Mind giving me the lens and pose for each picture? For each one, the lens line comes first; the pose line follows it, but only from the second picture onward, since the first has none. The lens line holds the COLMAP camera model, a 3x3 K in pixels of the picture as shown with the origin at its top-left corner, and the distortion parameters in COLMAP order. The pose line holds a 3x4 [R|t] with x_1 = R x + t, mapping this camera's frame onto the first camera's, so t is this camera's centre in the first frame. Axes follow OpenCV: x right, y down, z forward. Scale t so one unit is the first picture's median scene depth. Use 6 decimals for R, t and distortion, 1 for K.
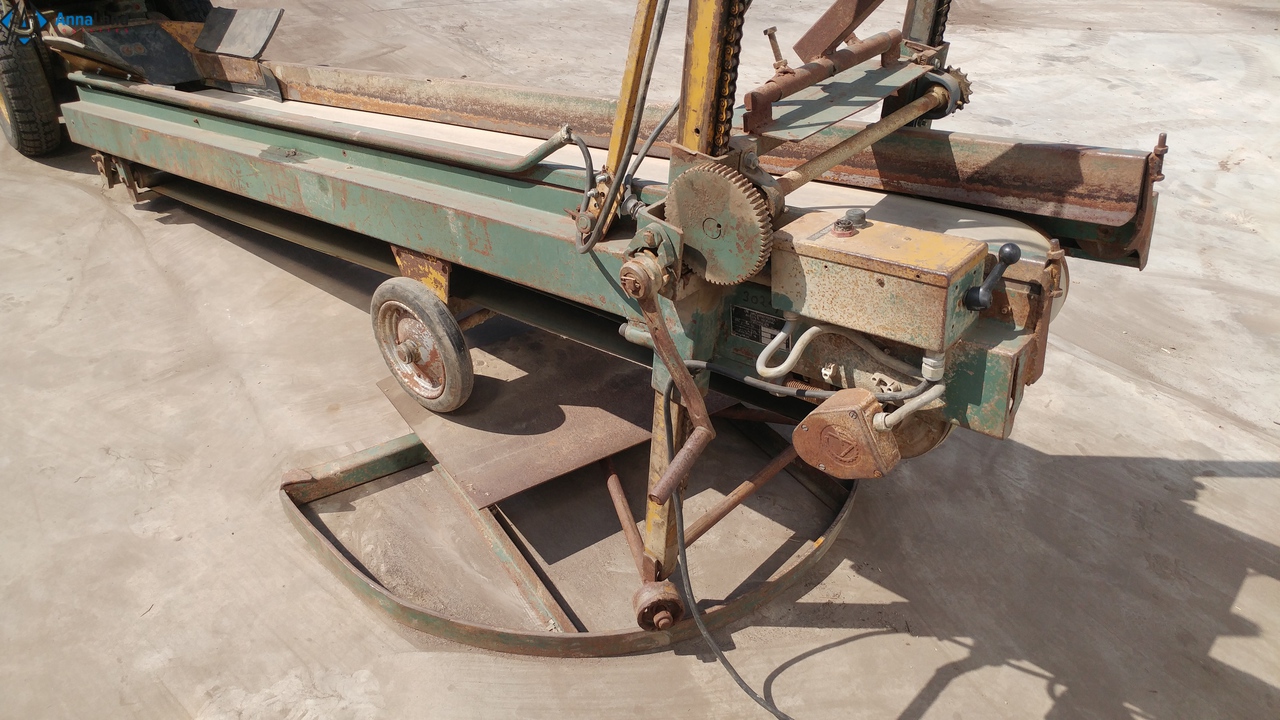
lens RADIAL K [[923.4, 0, 640.0], [0, 923.4, 360.0], [0, 0, 1]] dist [-0.035703, 0.048391]
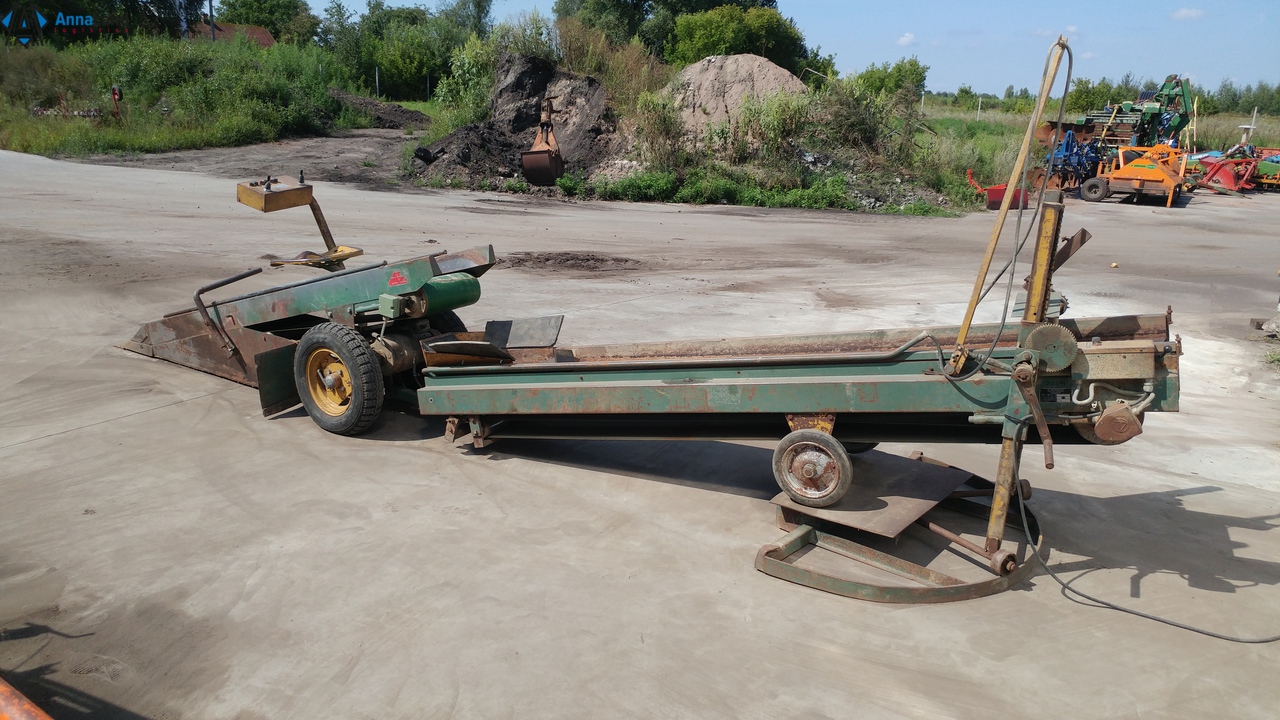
lens RADIAL K [[923.7, 0, 642.3], [0, 923.7, 357.7], [0, 0, 1]] dist [-0.053828, 0.081744]
pose [[0.961337, -0.091826, 0.259614, -1.273691], [0.172665, 0.935419, -0.308510, 0.356291], [-0.214519, 0.341408, 0.915108, -0.812396]]
